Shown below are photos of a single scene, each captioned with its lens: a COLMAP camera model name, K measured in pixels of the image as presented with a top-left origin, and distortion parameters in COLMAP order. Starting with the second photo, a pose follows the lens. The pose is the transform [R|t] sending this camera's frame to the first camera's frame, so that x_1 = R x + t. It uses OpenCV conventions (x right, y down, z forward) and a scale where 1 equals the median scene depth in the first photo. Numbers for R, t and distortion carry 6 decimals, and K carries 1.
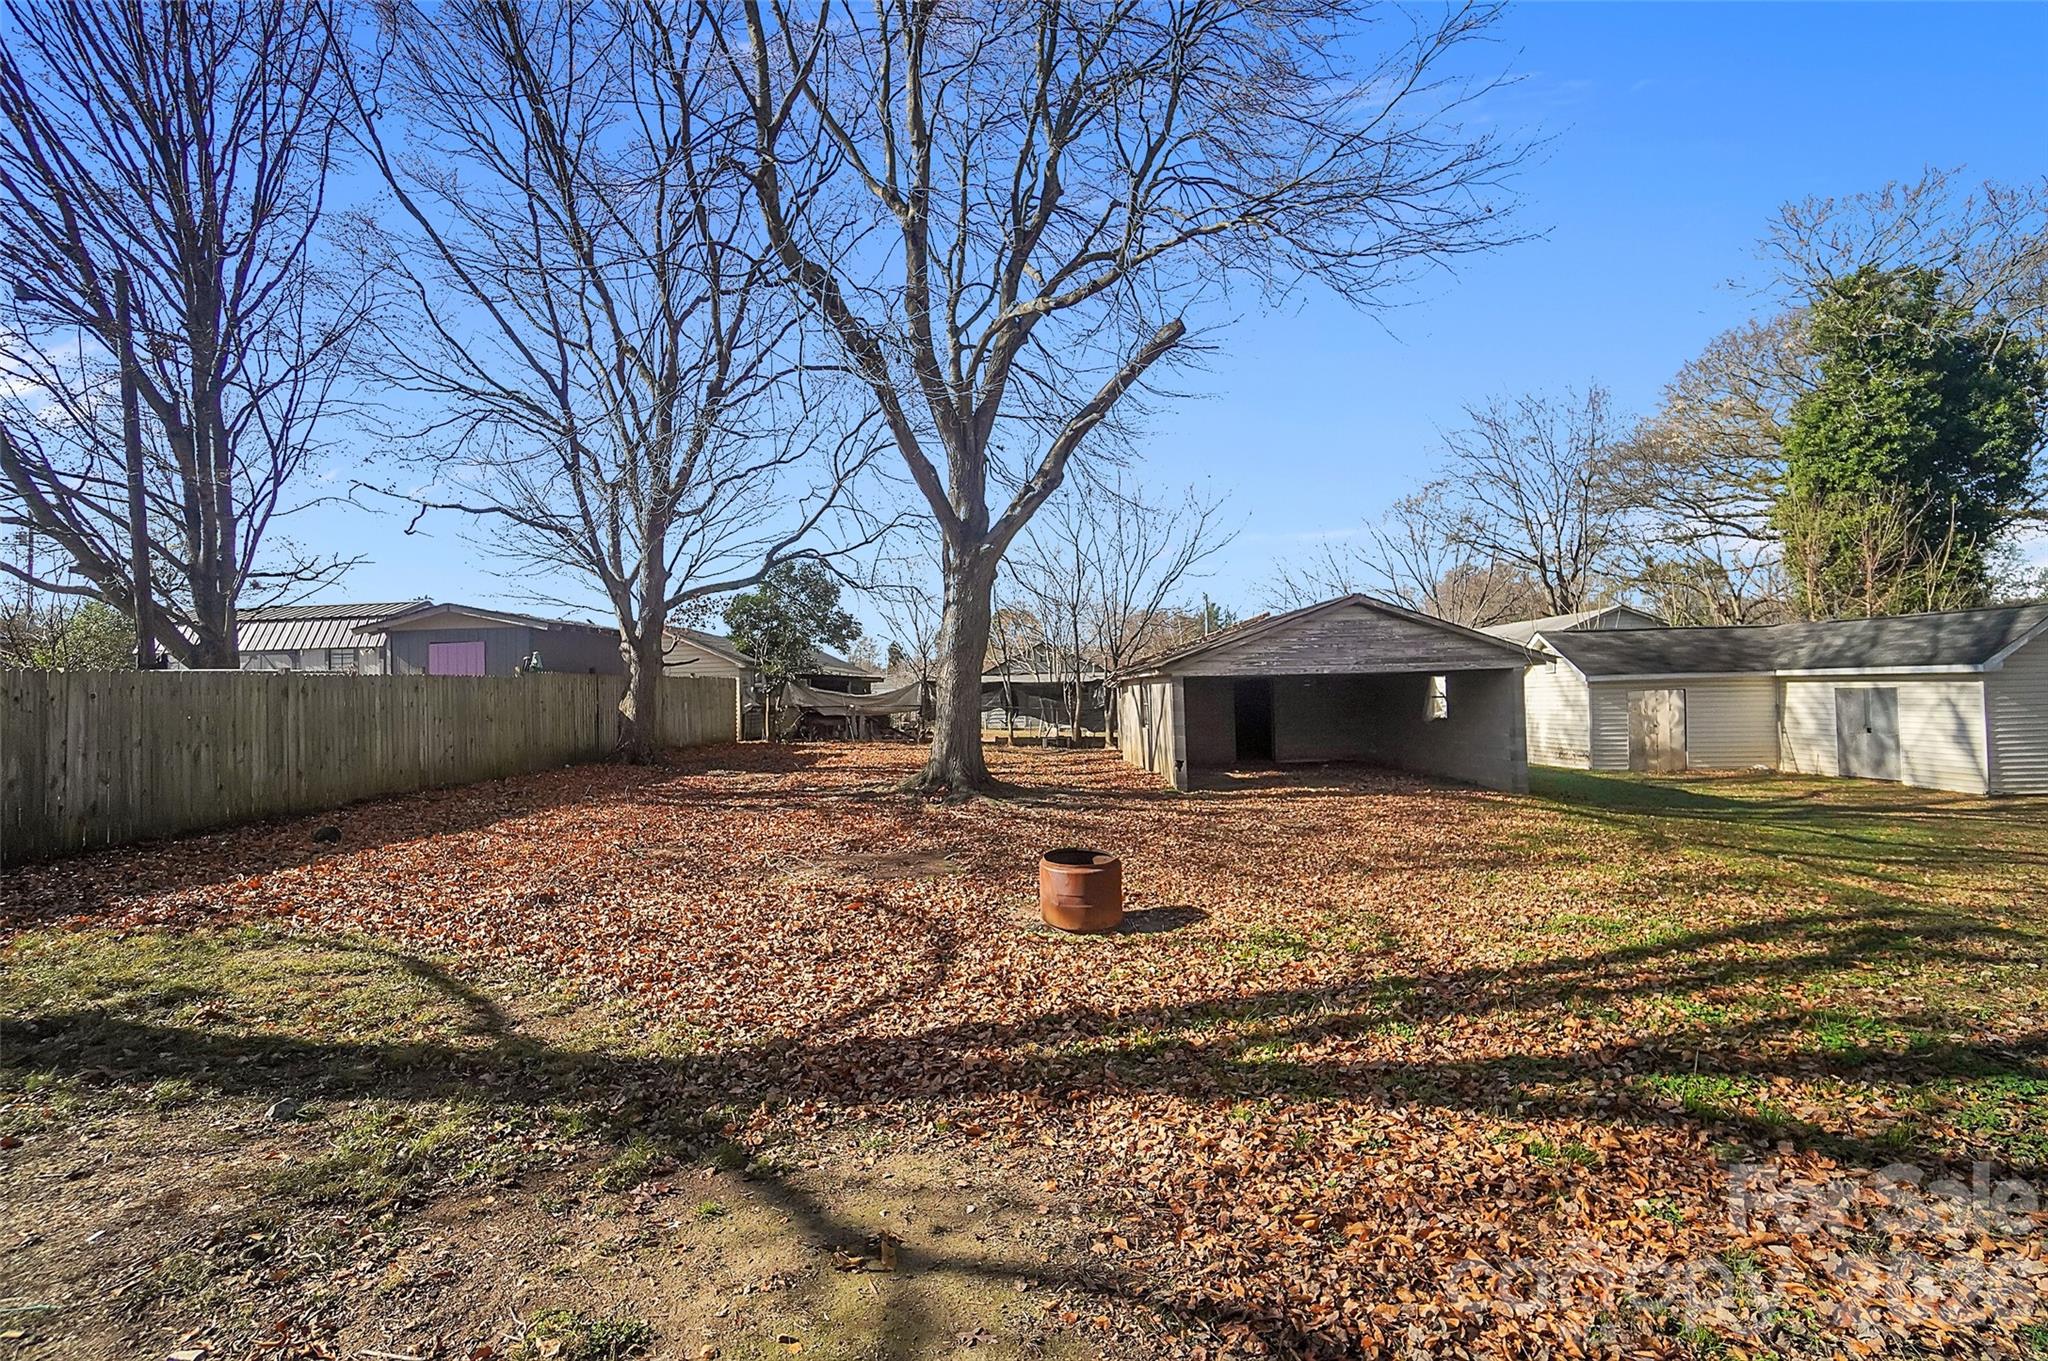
lens RADIAL K [[902.1, 0, 1007.9], [0, 902.1, 677.6], [0, 0, 1]] dist [-0.062152, 0.021936]
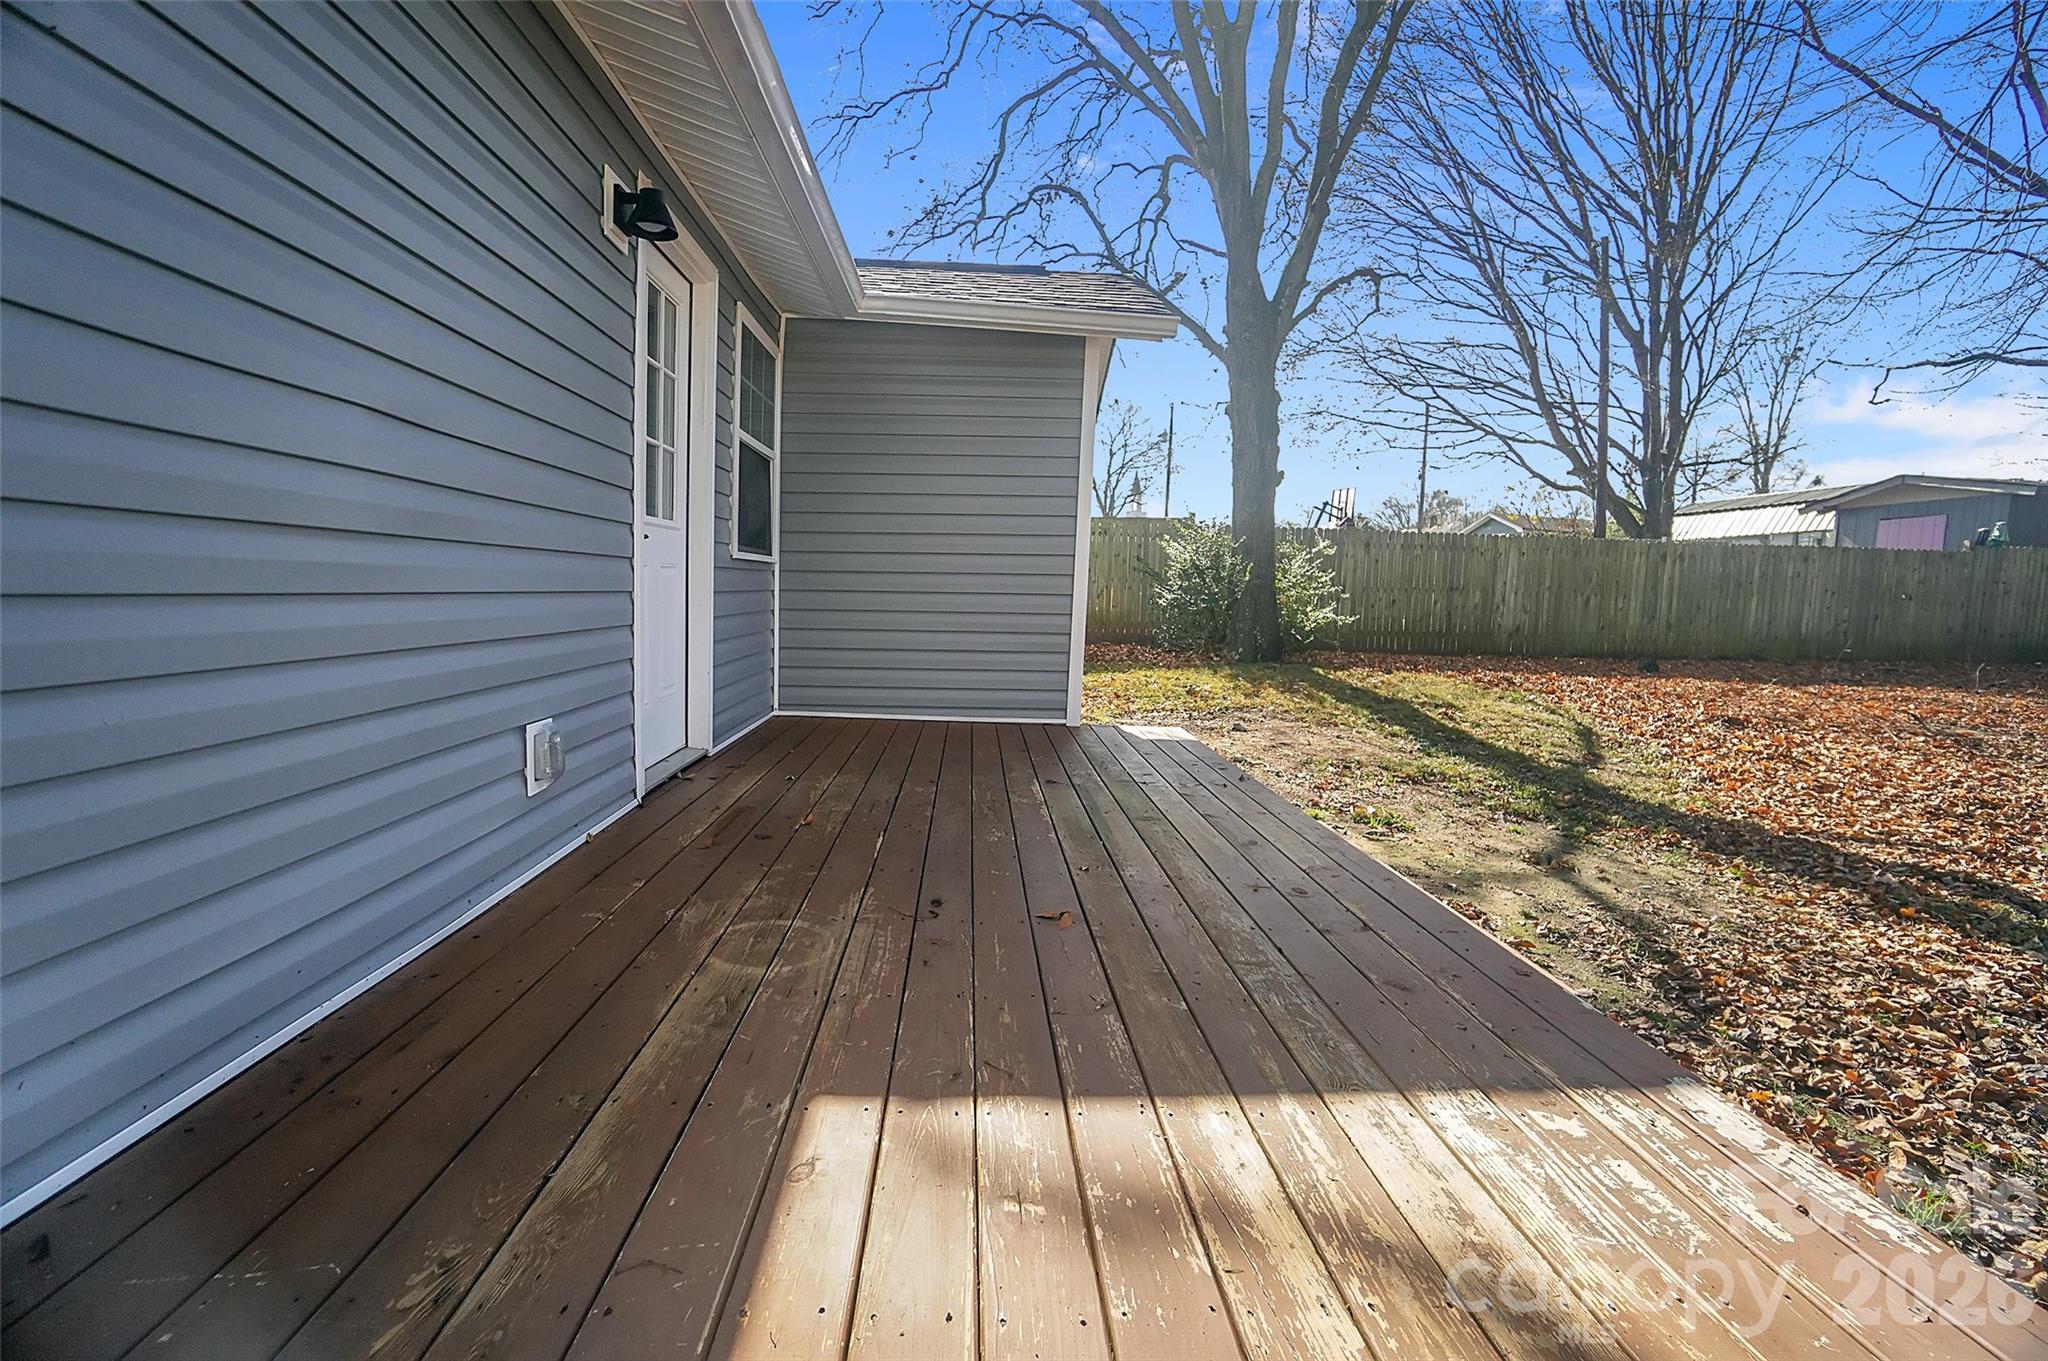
lens RADIAL K [[902.1, 0, 1007.9], [0, 902.1, 677.6], [0, 0, 1]] dist [-0.062152, 0.021936]
pose [[0.085509, 0.125358, -0.988420, 0.222994], [-0.018461, 0.992082, 0.124225, 0.034719], [0.996166, 0.007625, 0.087147, -0.004393]]
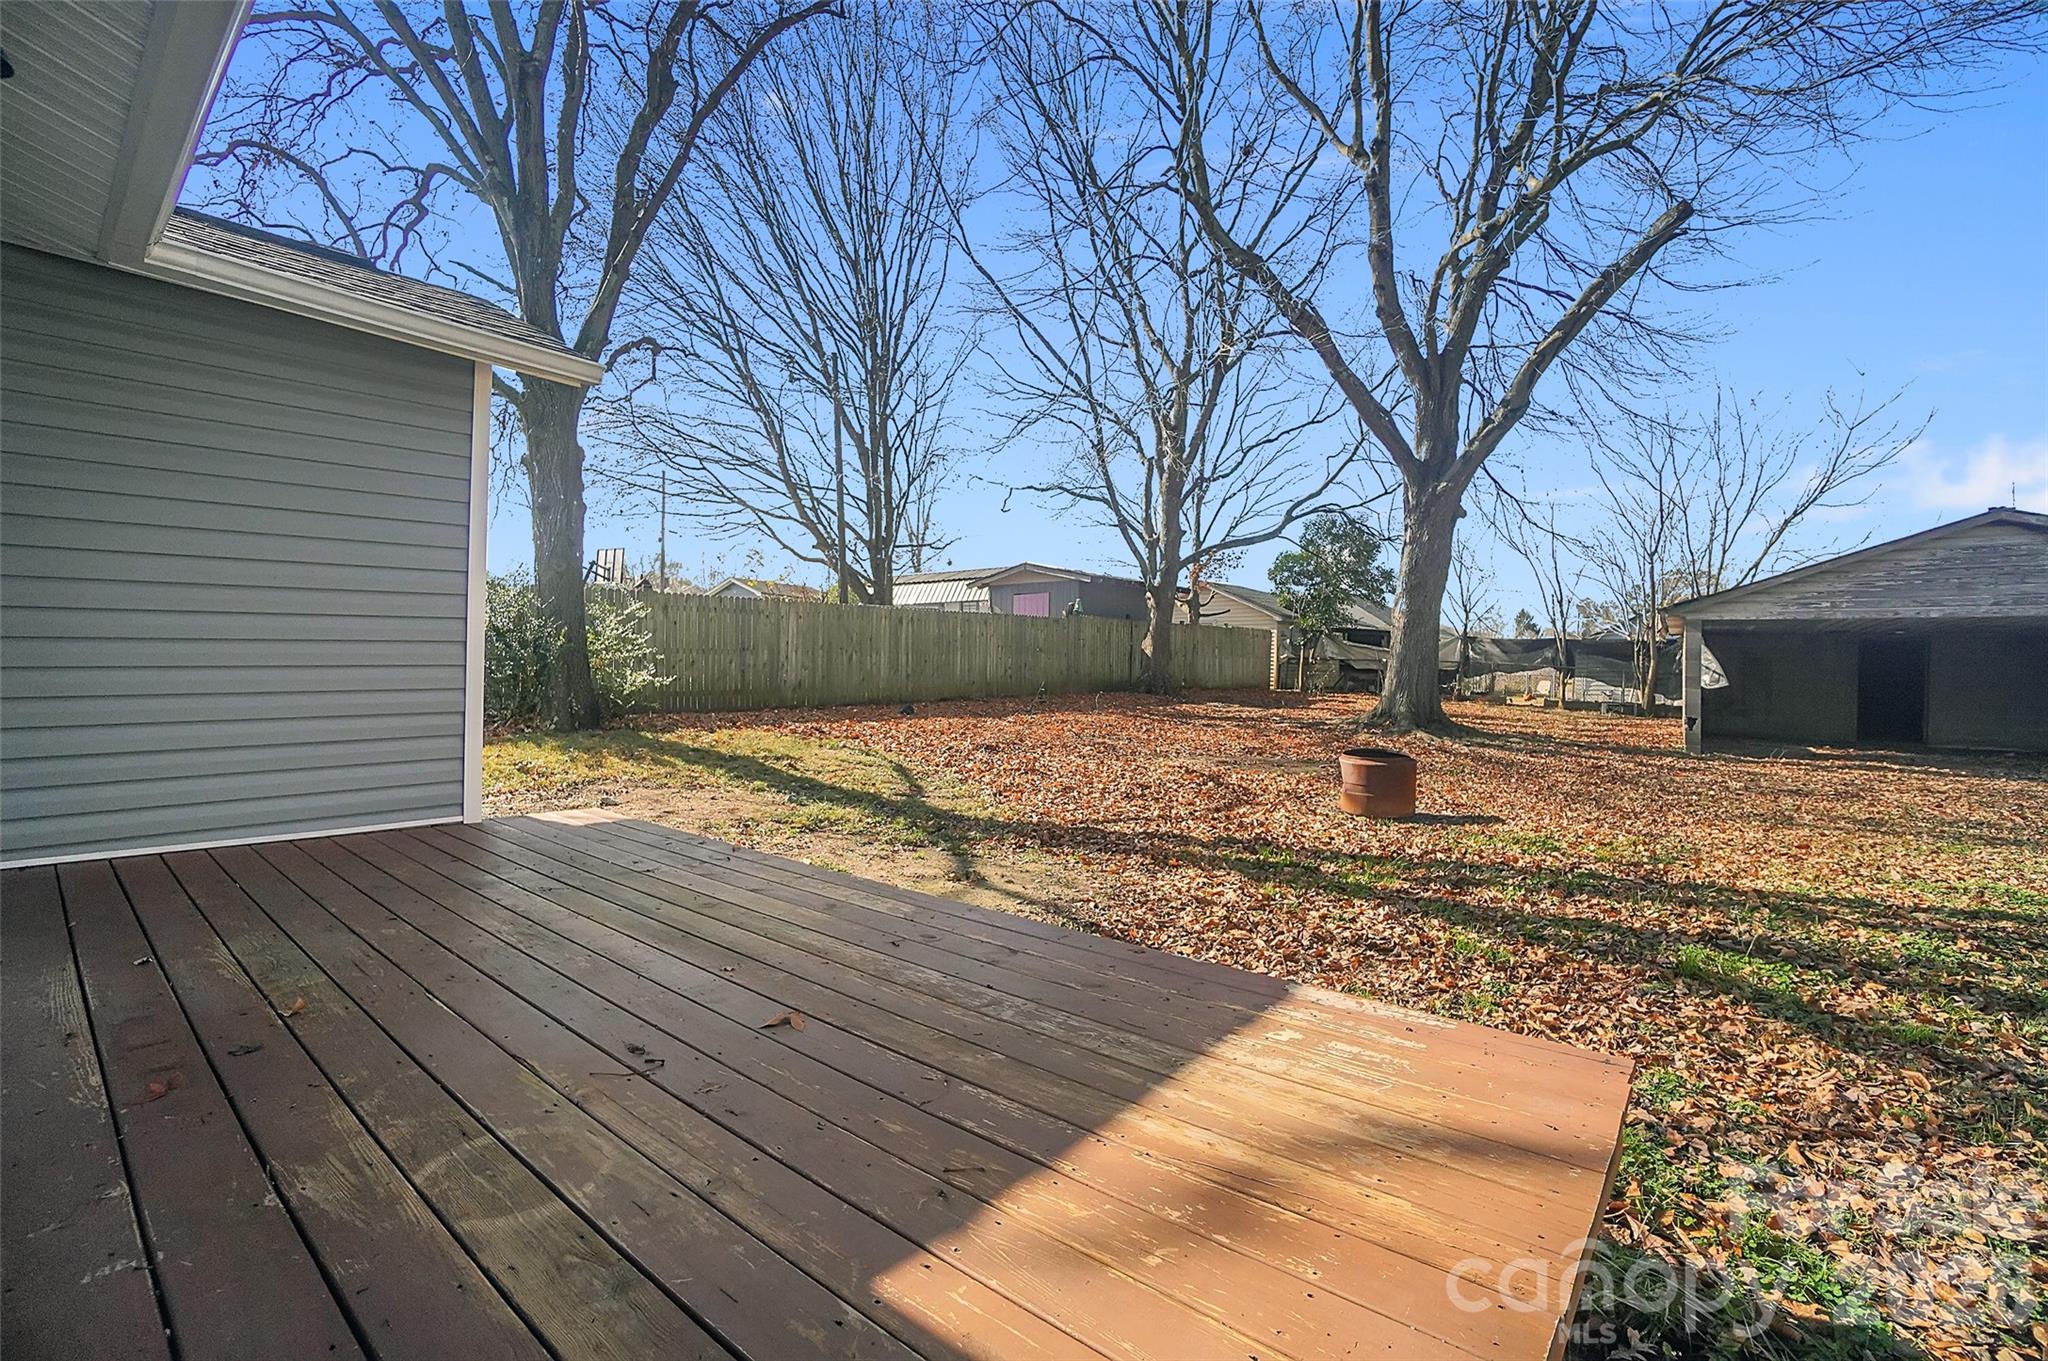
lens RADIAL K [[902.1, 0, 1007.9], [0, 902.1, 677.6], [0, 0, 1]] dist [-0.062152, 0.021936]
pose [[0.785836, 0.042693, -0.616960, 0.189560], [-0.022298, 0.998922, 0.040723, 0.034123], [0.618033, -0.018245, 0.785940, -0.066781]]
